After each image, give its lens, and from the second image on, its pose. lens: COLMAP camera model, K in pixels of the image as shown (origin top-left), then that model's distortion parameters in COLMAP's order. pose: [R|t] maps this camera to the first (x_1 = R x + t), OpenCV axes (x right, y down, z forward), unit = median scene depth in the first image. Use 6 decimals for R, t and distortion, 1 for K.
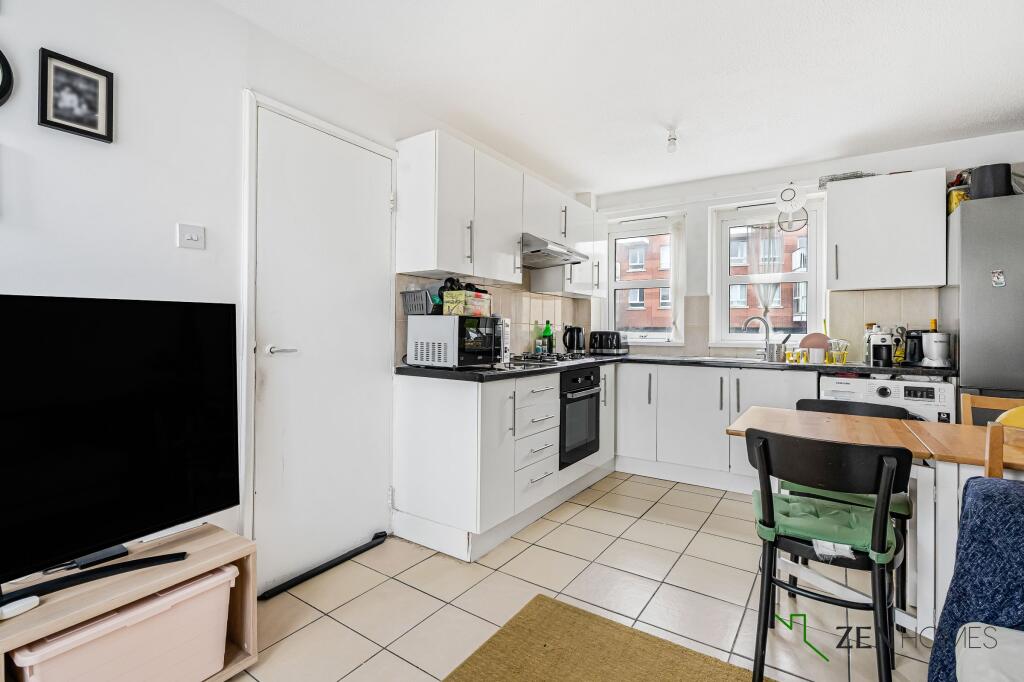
lens RADIAL K [[479.5, 0, 505.8], [0, 479.5, 329.2], [0, 0, 1]] dist [0.002797, 0.000390]
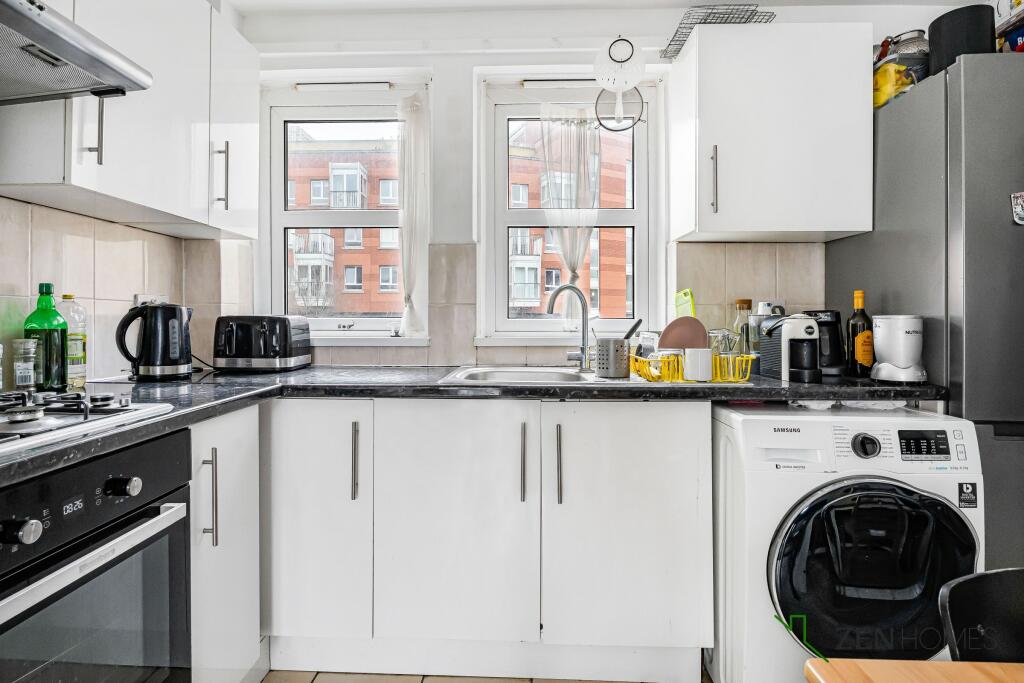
lens RADIAL K [[508.5, 0, 507.7], [0, 508.5, 314.2], [0, 0, 1]] dist [-0.001622, -0.000361]
pose [[0.848706, -0.002326, 0.528860, 0.195364], [0.003186, 0.999995, -0.000715, 0.004531], [-0.528856, 0.002292, 0.848709, 0.606230]]
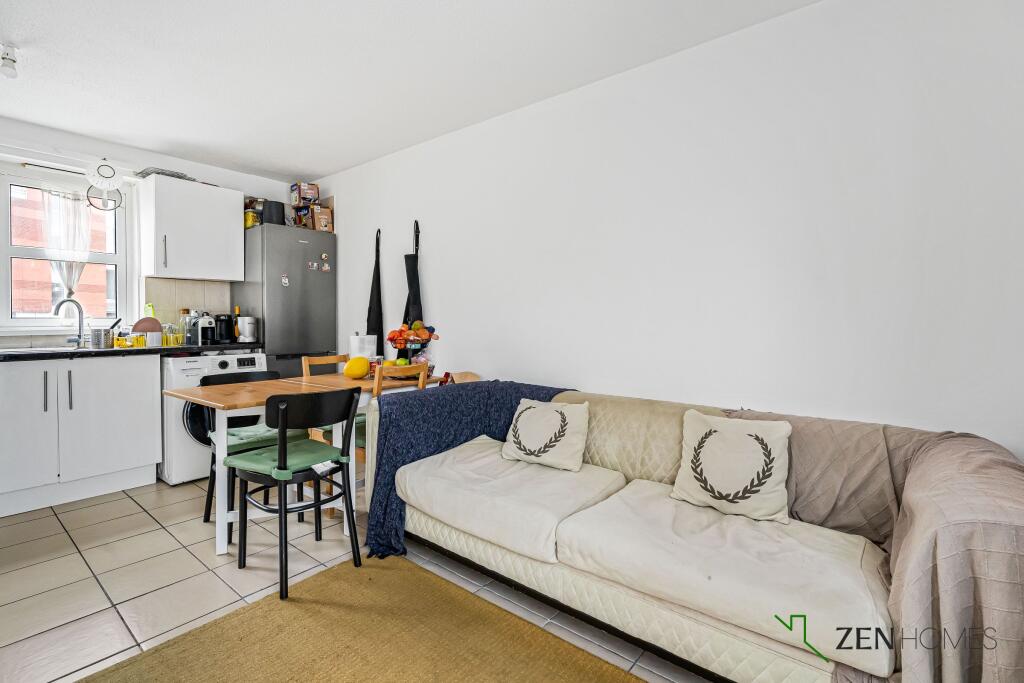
lens RADIAL K [[472.1, 0, 507.4], [0, 472.1, 323.1], [0, 0, 1]] dist [0.001128, 0.000316]
pose [[0.080612, -0.018331, 0.996577, -0.283268], [-0.003291, 0.999821, 0.018657, -0.001189], [-0.996740, -0.004784, 0.080537, 0.138939]]
